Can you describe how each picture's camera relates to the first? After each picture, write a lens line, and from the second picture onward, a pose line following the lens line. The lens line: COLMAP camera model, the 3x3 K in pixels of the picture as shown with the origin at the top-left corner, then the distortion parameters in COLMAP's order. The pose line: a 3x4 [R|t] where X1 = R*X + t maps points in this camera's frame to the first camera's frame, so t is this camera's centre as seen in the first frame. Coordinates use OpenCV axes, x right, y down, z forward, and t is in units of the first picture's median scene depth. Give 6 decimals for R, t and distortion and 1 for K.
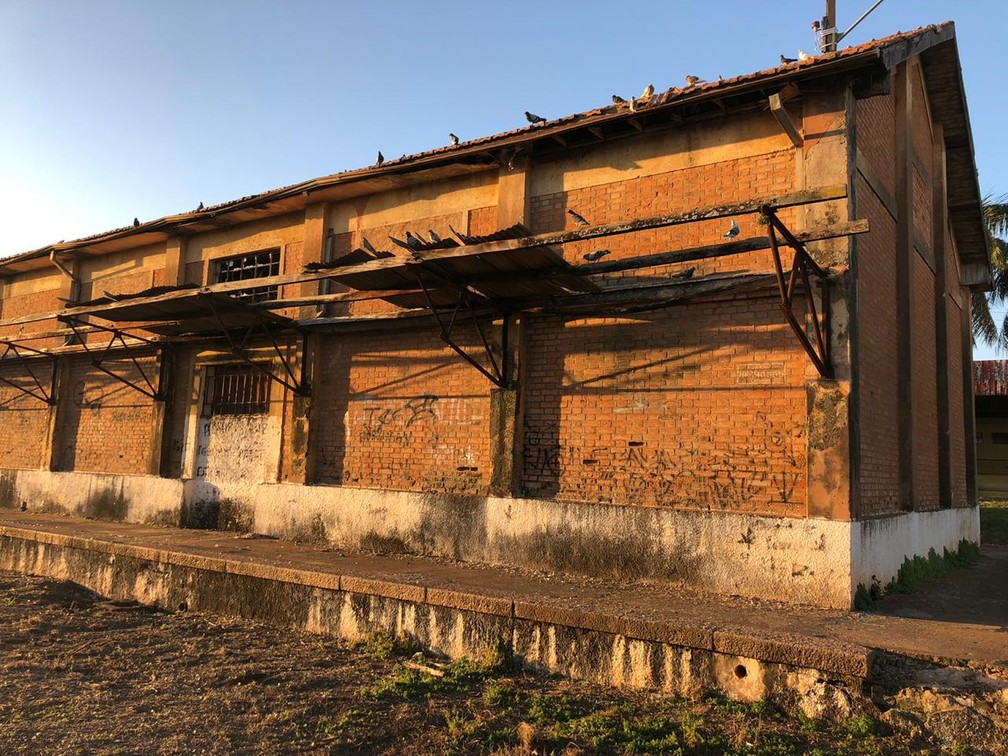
lens RADIAL K [[821.2, 0, 504.0], [0, 821.2, 378.0], [0, 0, 1]] dist [0.031713, -0.035227]
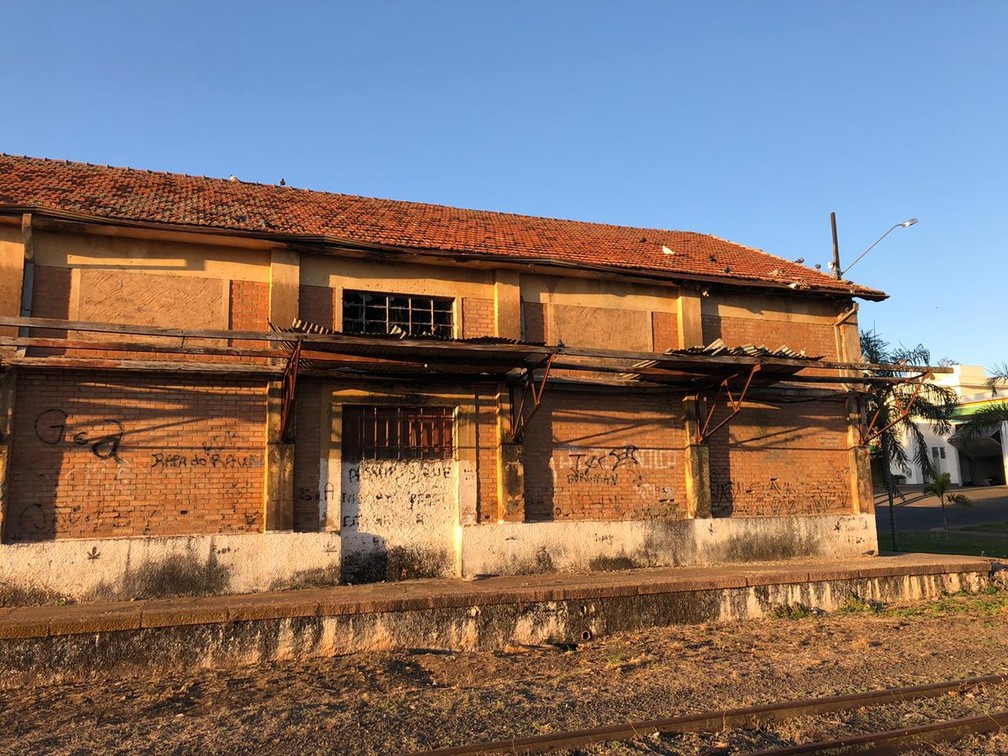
lens RADIAL K [[821.2, 0, 504.0], [0, 821.2, 378.0], [0, 0, 1]] dist [0.031713, -0.035227]
pose [[0.544528, 0.077653, 0.835140, -1.462143], [-0.049958, 0.996940, -0.060124, 0.001733], [-0.837253, -0.008982, 0.546741, 0.501472]]
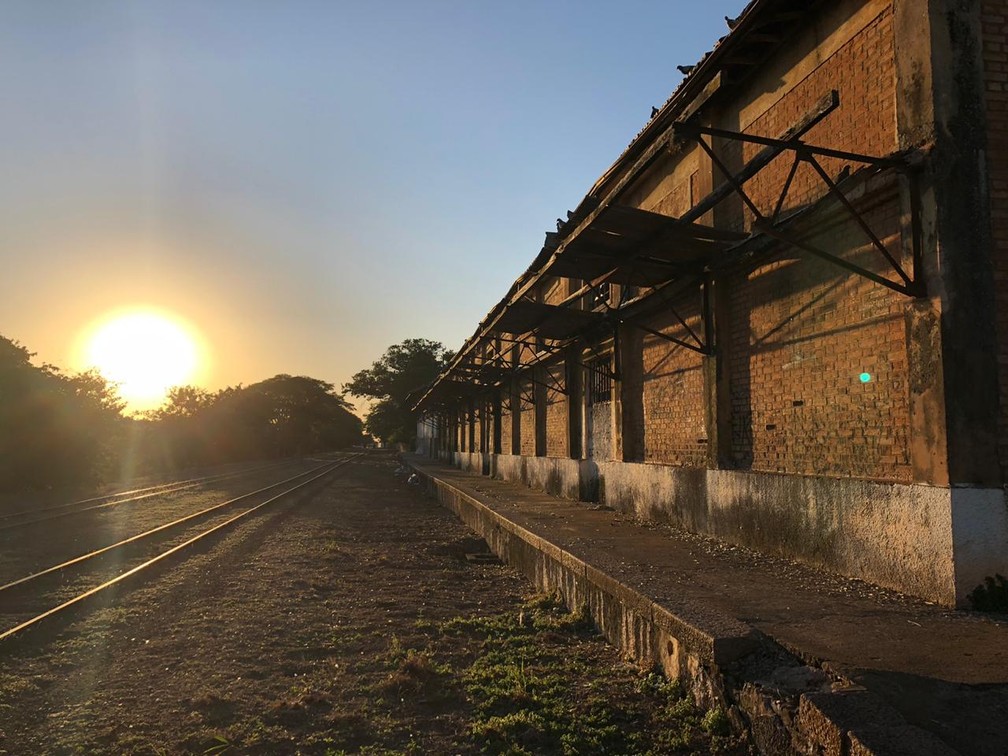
lens RADIAL K [[821.2, 0, 504.0], [0, 821.2, 378.0], [0, 0, 1]] dist [0.031713, -0.035227]
pose [[0.692484, -0.097486, -0.714816, 0.529001], [0.107036, 0.993745, -0.031835, 0.045282], [0.713449, -0.054466, 0.698587, 0.163652]]
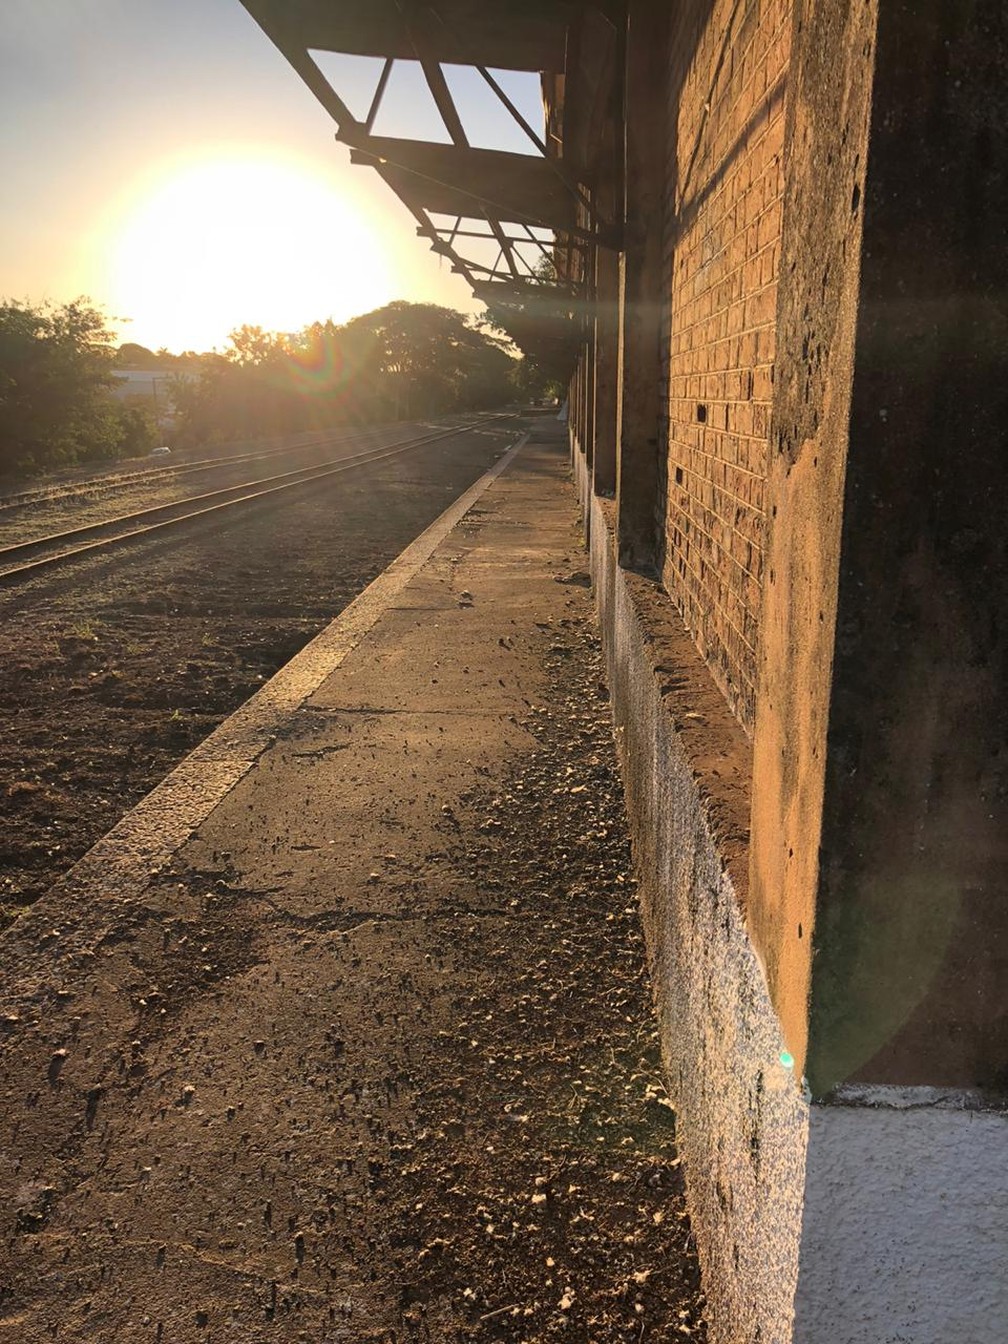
lens RADIAL K [[1094.9, 0, 504.0], [0, 1094.9, 672.0], [0, 0, 1]] dist [0.031713, -0.035227]
pose [[0.535111, 0.164398, -0.828631, 0.401373], [0.117914, 0.956745, 0.265961, 0.054663], [0.836512, -0.240026, 0.492580, 0.701299]]
